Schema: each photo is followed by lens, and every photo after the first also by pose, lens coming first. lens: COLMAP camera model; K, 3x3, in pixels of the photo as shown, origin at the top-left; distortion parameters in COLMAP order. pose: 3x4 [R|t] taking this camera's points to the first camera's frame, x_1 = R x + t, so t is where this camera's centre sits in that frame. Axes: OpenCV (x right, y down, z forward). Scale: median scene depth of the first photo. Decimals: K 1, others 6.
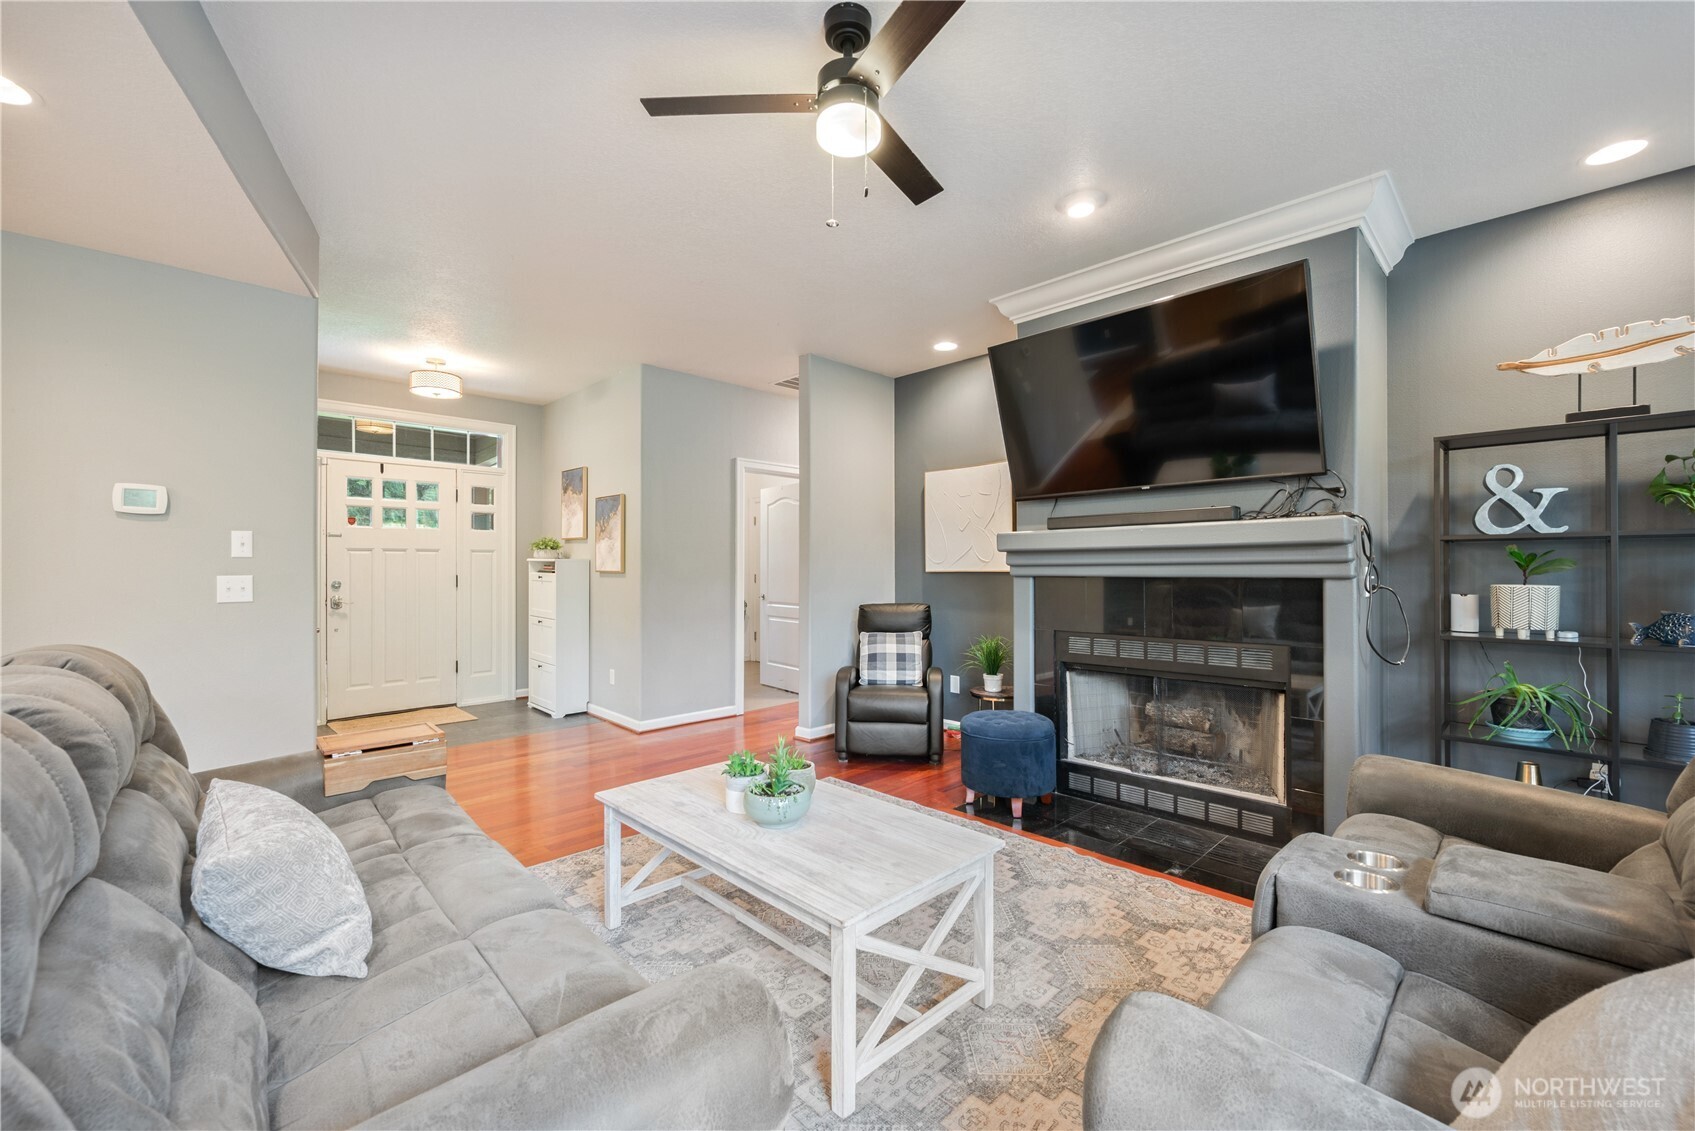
lens RADIAL K [[693.4, 0, 847.3], [0, 693.4, 566.4], [0, 0, 1]] dist [0.000443, 0.000091]
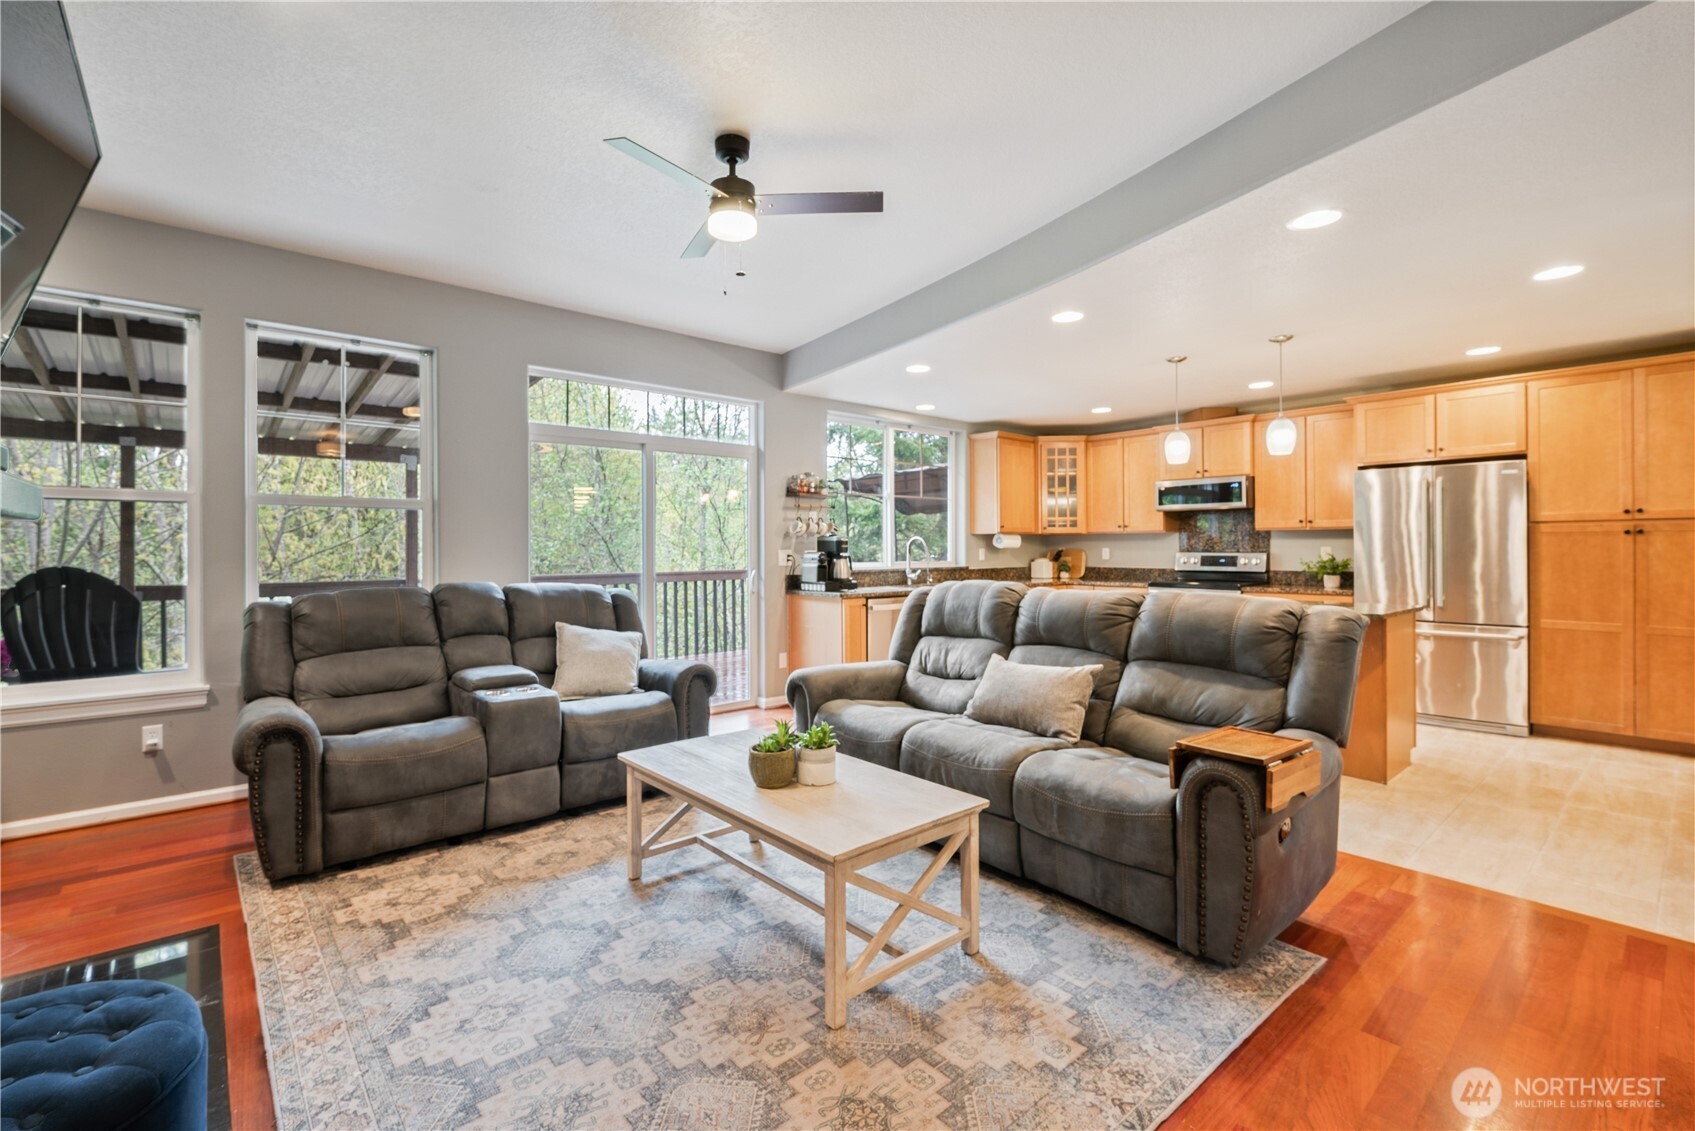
lens RADIAL K [[729.1, 0, 825.3], [0, 729.1, 546.5], [0, 0, 1]] dist [0.009485, -0.003339]
pose [[-0.998152, 0.006259, 0.060443, -0.102966], [0.005982, 0.999971, -0.004777, 0.000790], [-0.060471, -0.004407, -0.998160, 0.938724]]
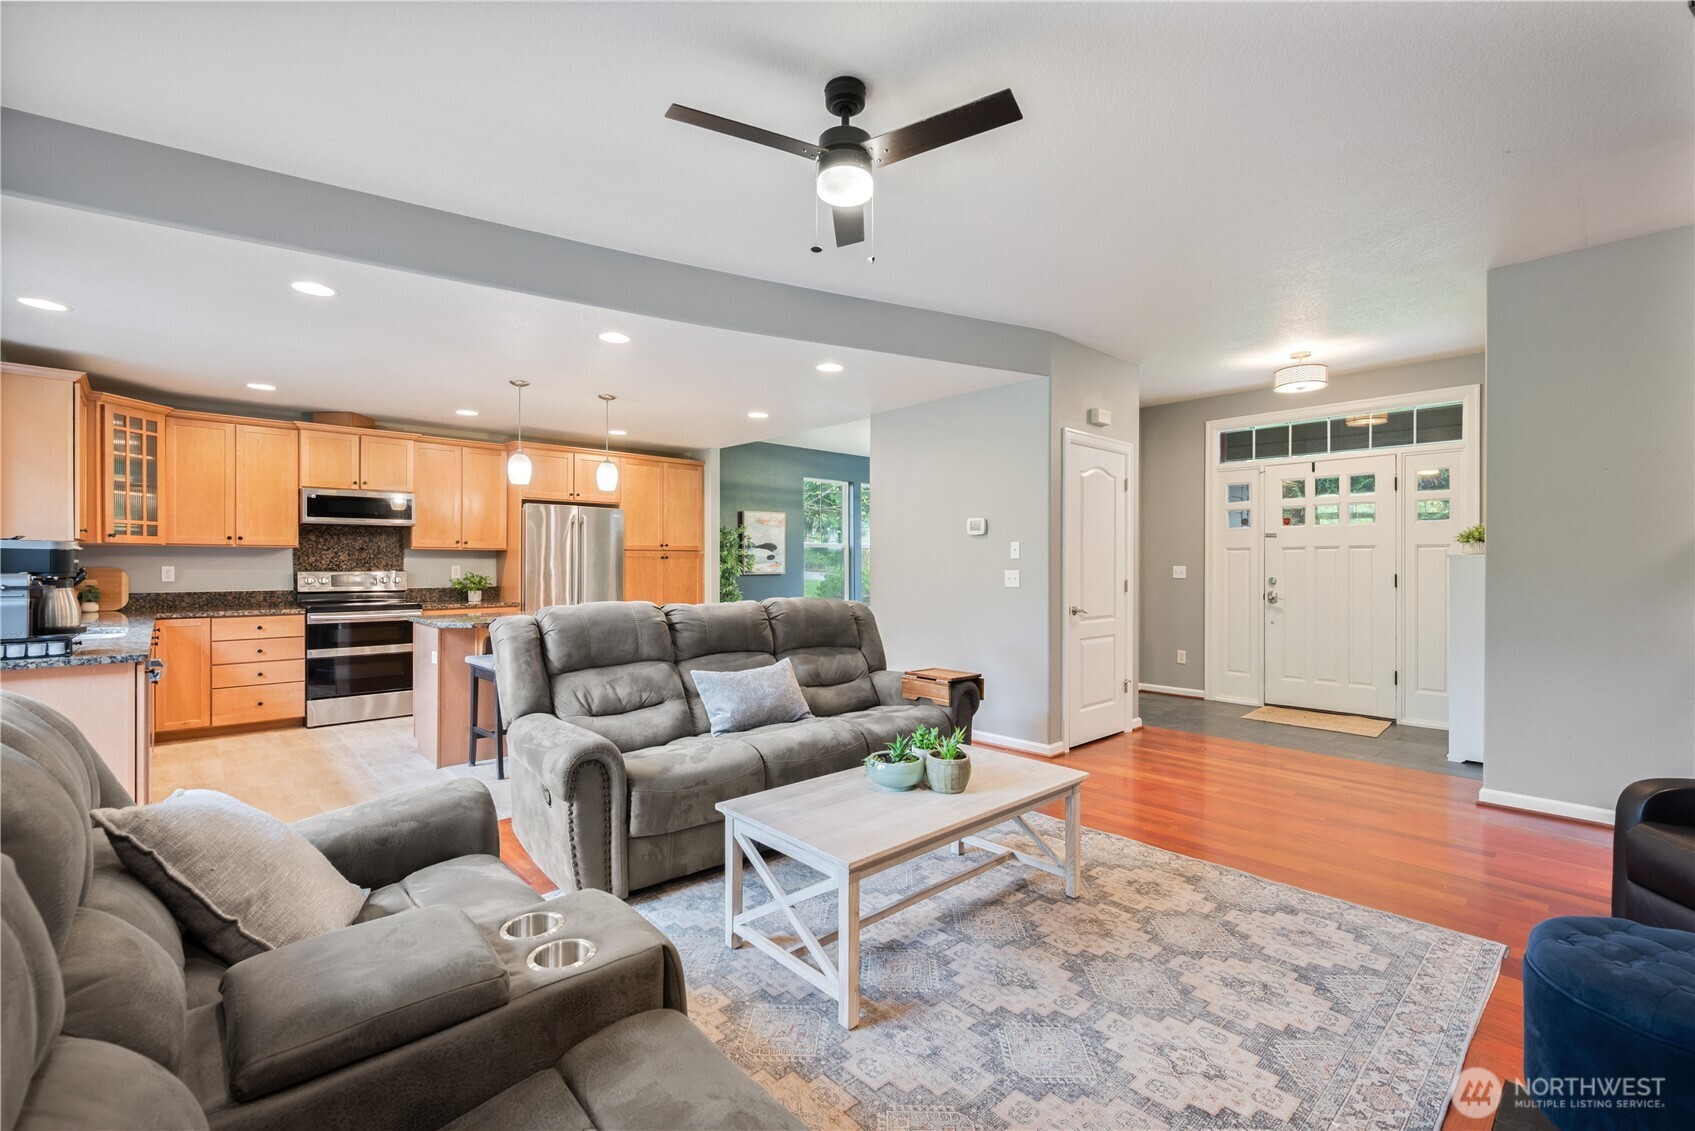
lens RADIAL K [[729.1, 0, 840.3], [0, 729.1, 569.8], [0, 0, 1]] dist [0.009485, -0.003339]
pose [[-0.033366, 0.003889, -0.999436, 0.466522], [0.001707, 0.999991, 0.003834, 0.003149], [0.999442, -0.001578, -0.033373, 0.400641]]
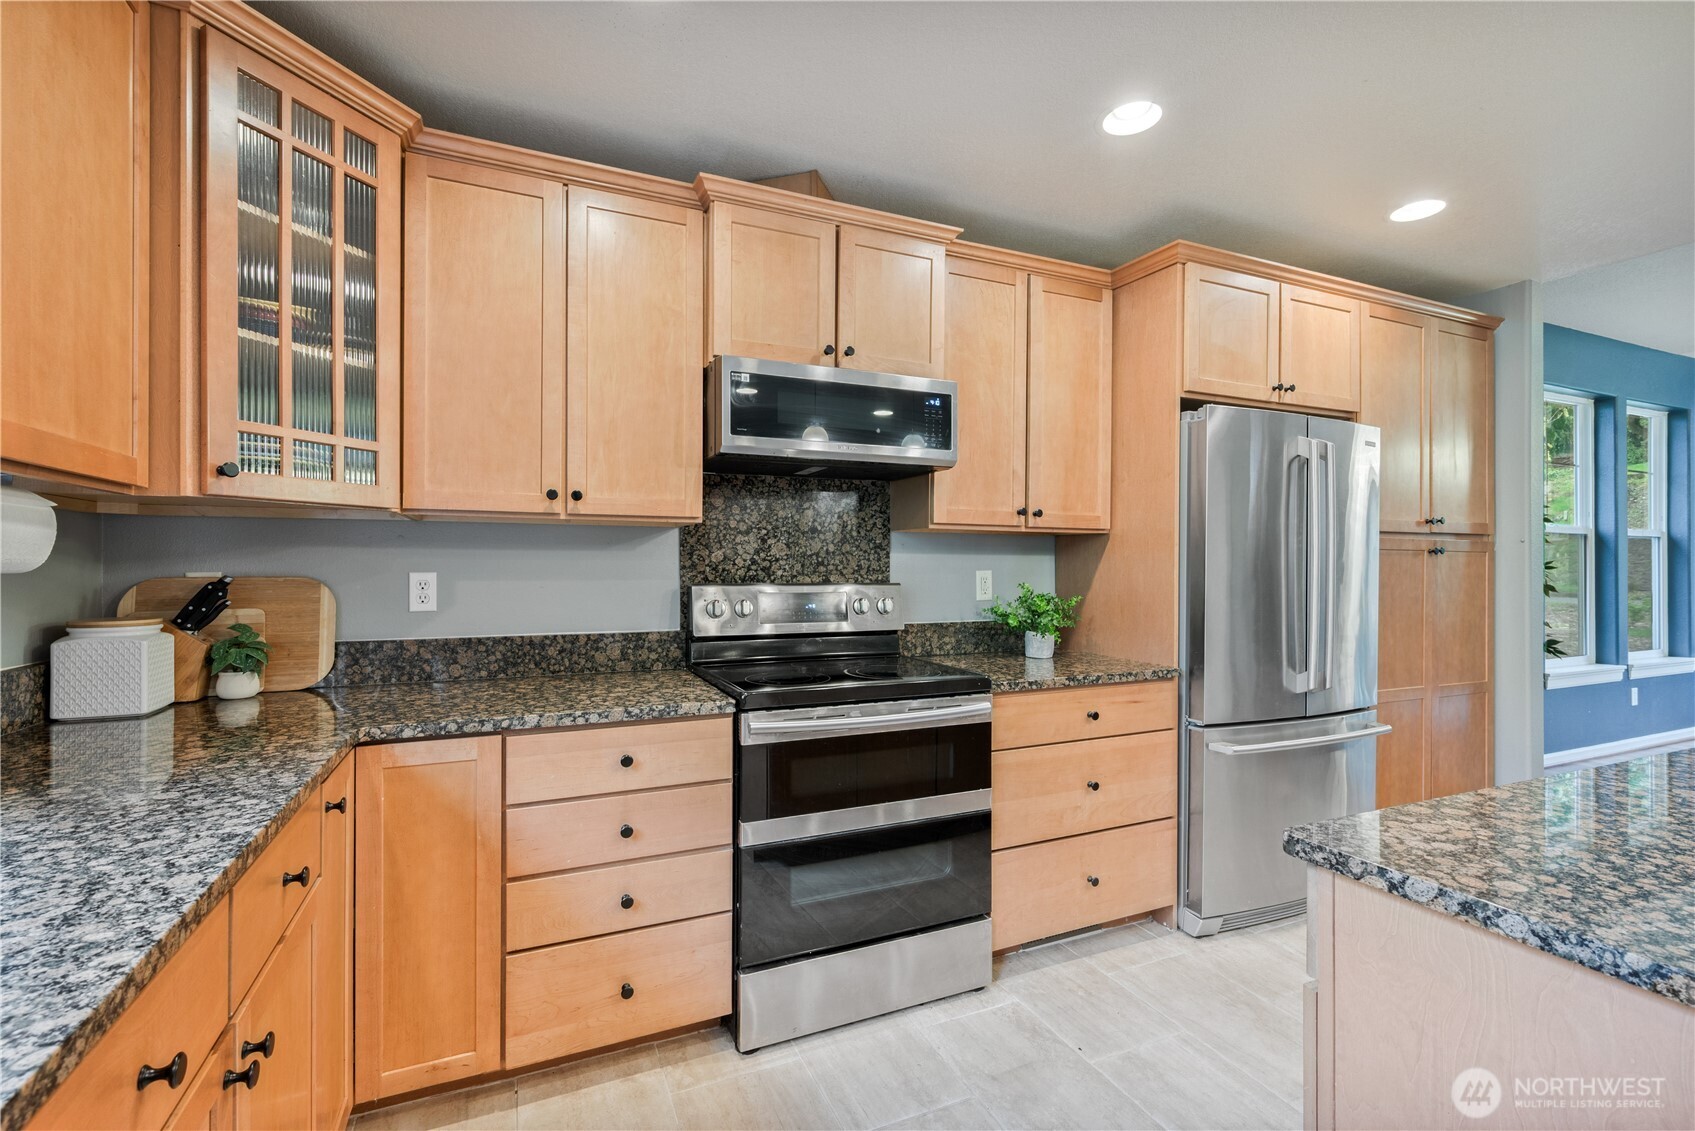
lens RADIAL K [[756.6, 0, 860.0], [0, 756.6, 566.5], [0, 0, 1]] dist [0.002152, -0.000373]
pose [[-0.333409, -0.001650, -0.942781, -0.267862], [0.001246, 0.999997, -0.002191, -0.001798], [0.942781, -0.001905, -0.333406, -0.255447]]
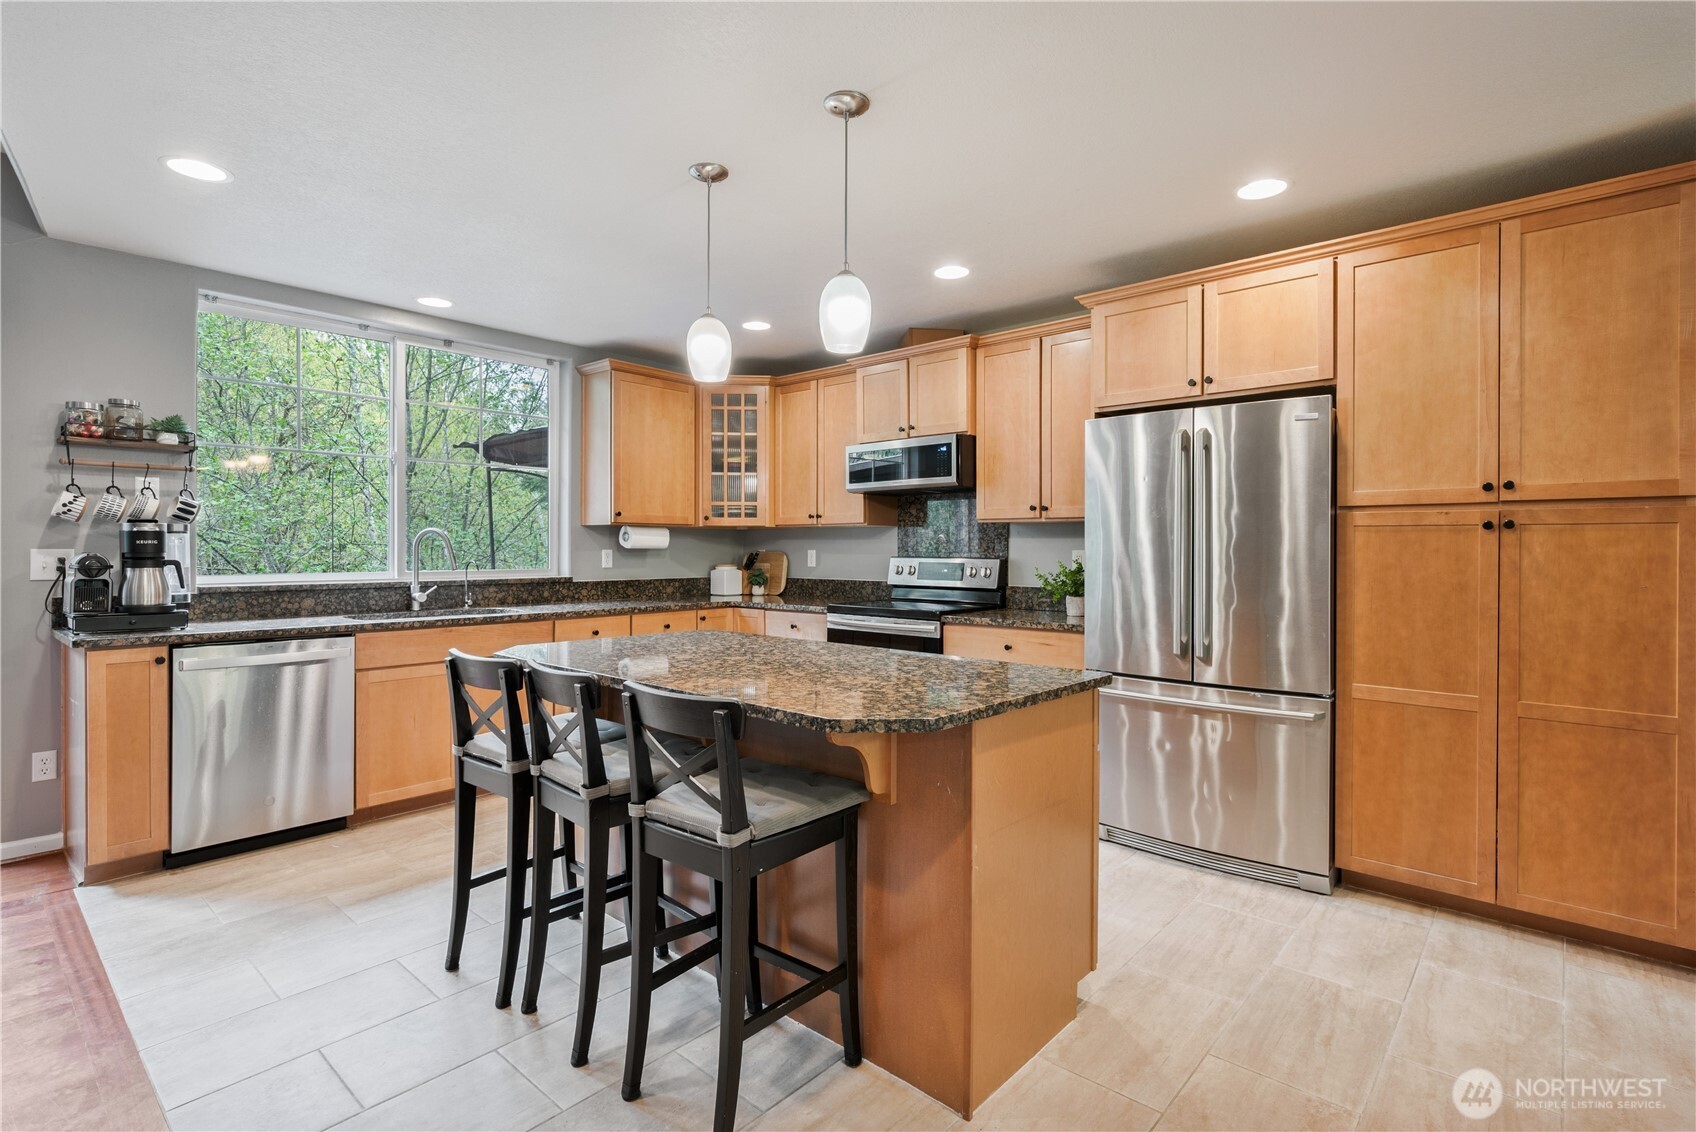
lens RADIAL K [[816.5, 0, 856.4], [0, 816.5, 549.9], [0, 0, 1]] dist [0.001951, -0.000565]
pose [[-0.996253, -0.000817, -0.086477, -0.567008], [-0.000725, 0.999999, -0.001093, 0.001561], [0.086478, -0.001026, -0.996253, 0.483694]]
